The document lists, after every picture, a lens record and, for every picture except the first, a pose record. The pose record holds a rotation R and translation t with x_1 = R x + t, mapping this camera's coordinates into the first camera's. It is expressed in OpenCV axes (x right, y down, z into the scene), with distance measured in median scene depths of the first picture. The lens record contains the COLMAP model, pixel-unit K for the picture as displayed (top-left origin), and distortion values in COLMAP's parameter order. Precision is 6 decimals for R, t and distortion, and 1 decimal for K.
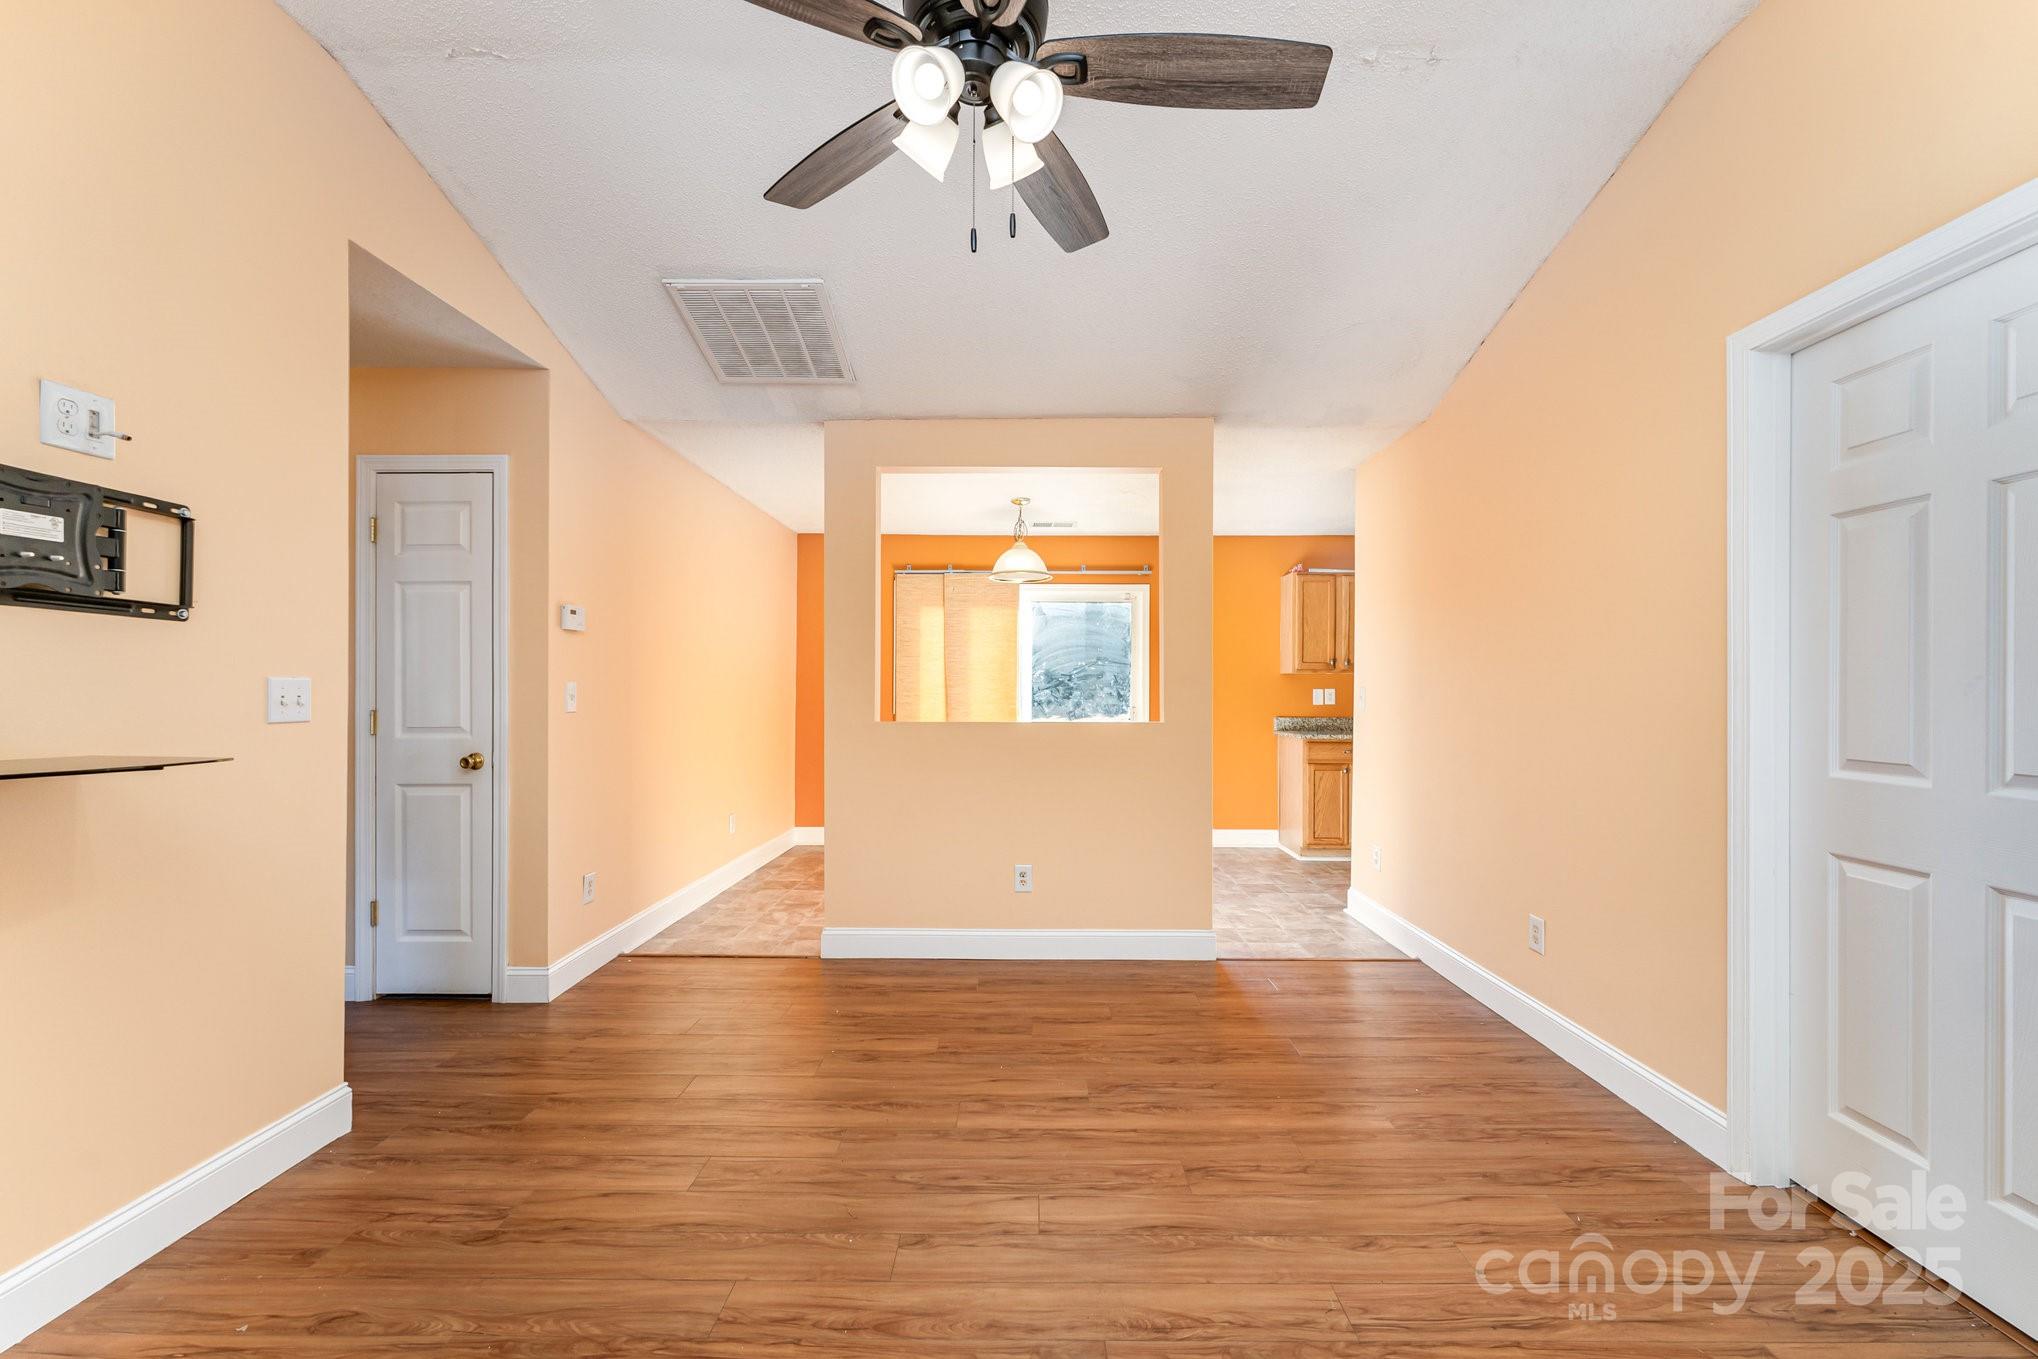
lens RADIAL K [[832.9, 0, 1024.2], [0, 832.9, 686.2], [0, 0, 1]] dist [0.002500, -0.000053]
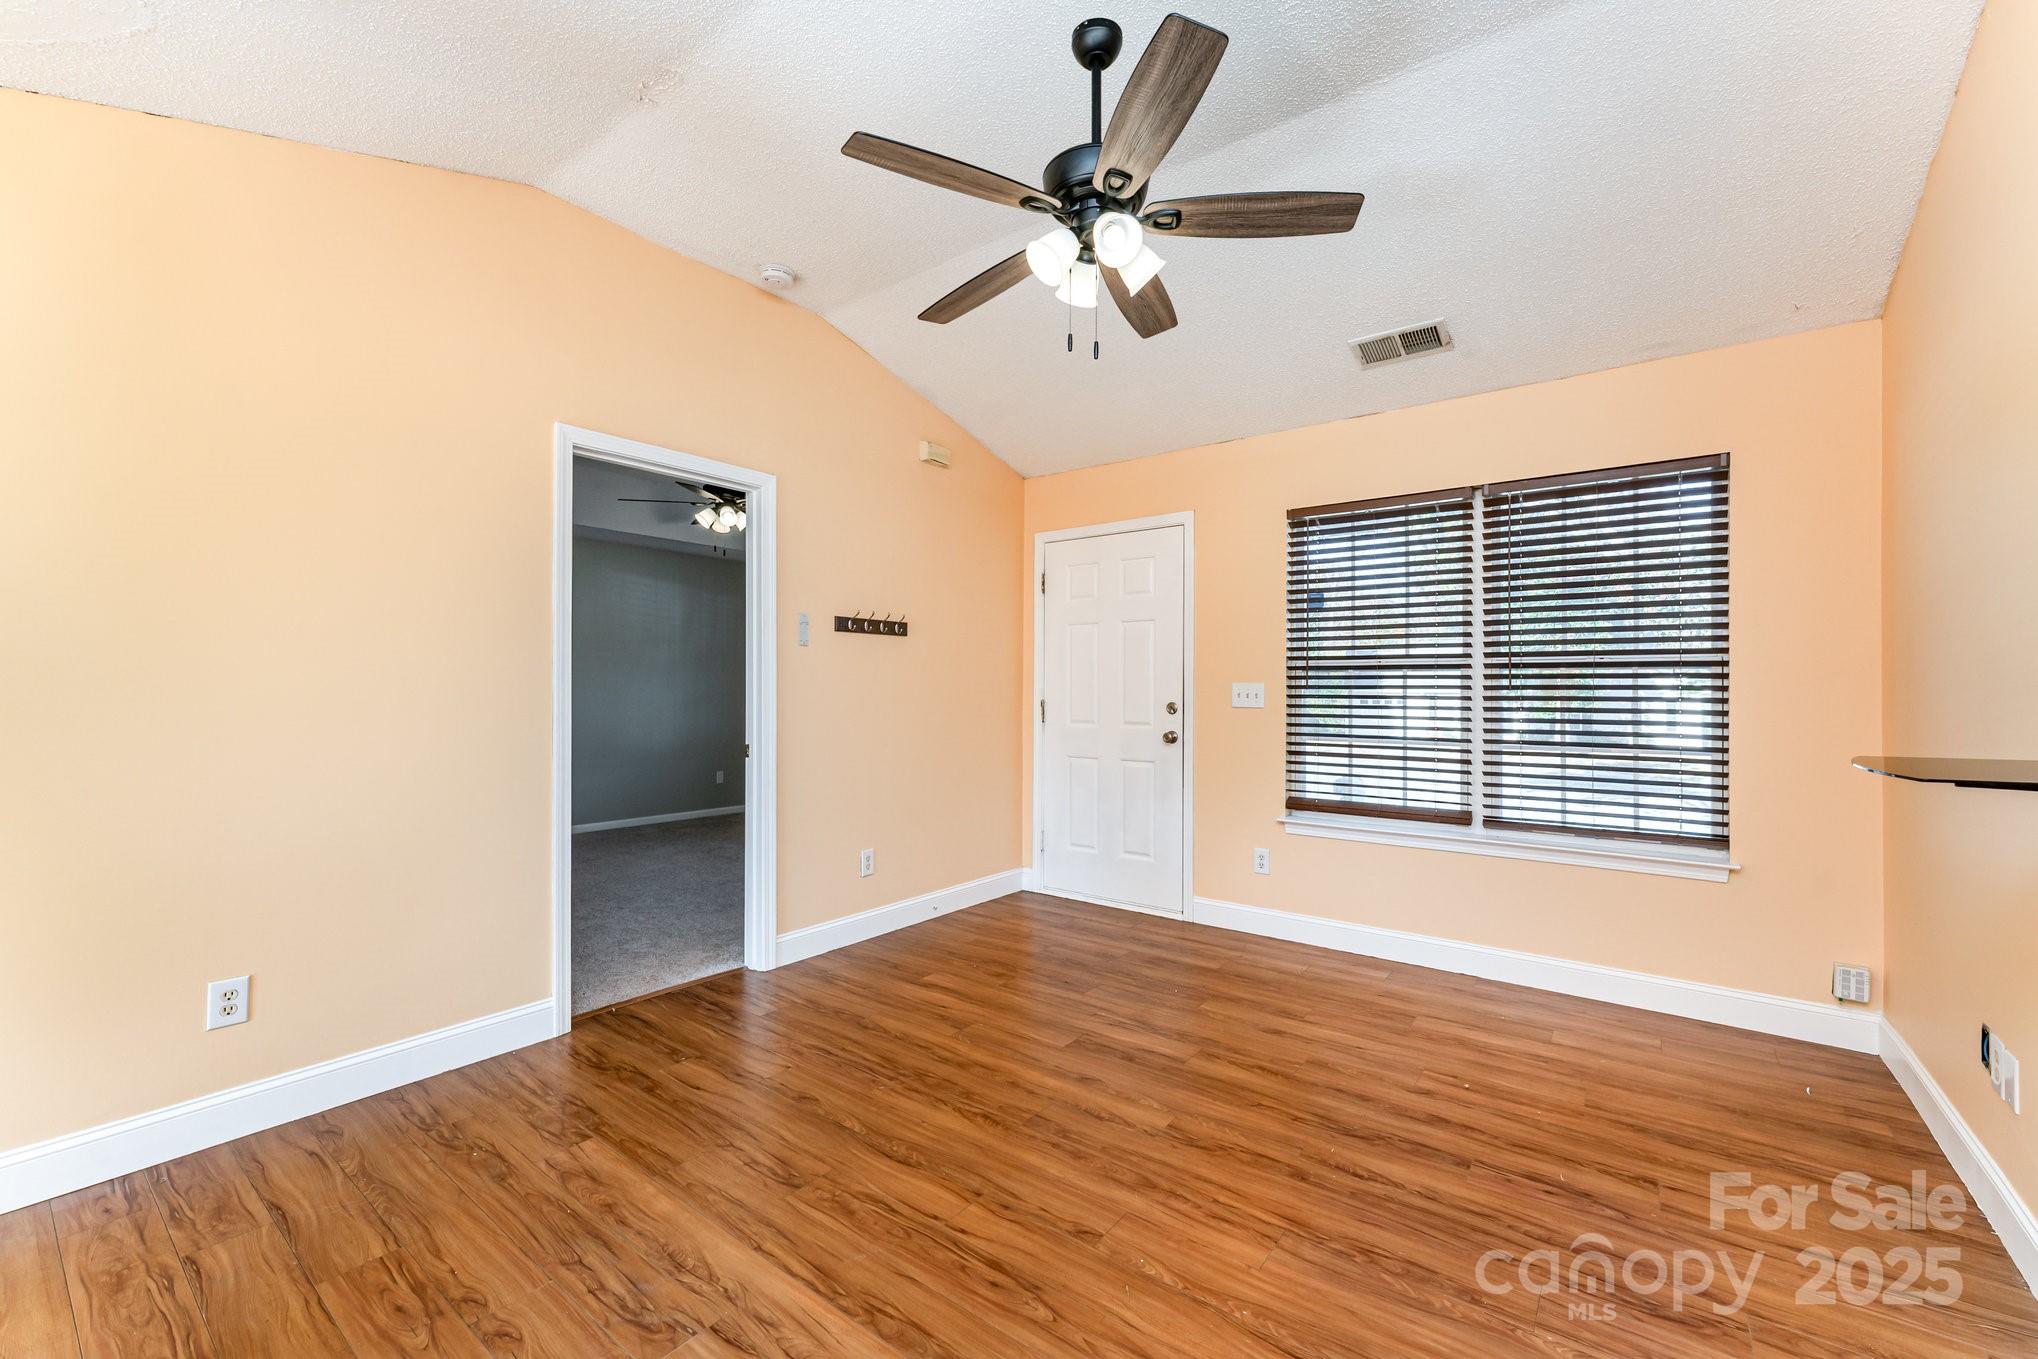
lens RADIAL K [[832.9, 0, 1027.1], [0, 832.9, 688.3], [0, 0, 1]] dist [0.002500, -0.000053]
pose [[-0.803385, -0.003972, 0.595447, -0.727989], [-0.007134, 0.999970, -0.002955, 0.008427], [-0.595417, -0.006622, -0.803390, 2.011041]]
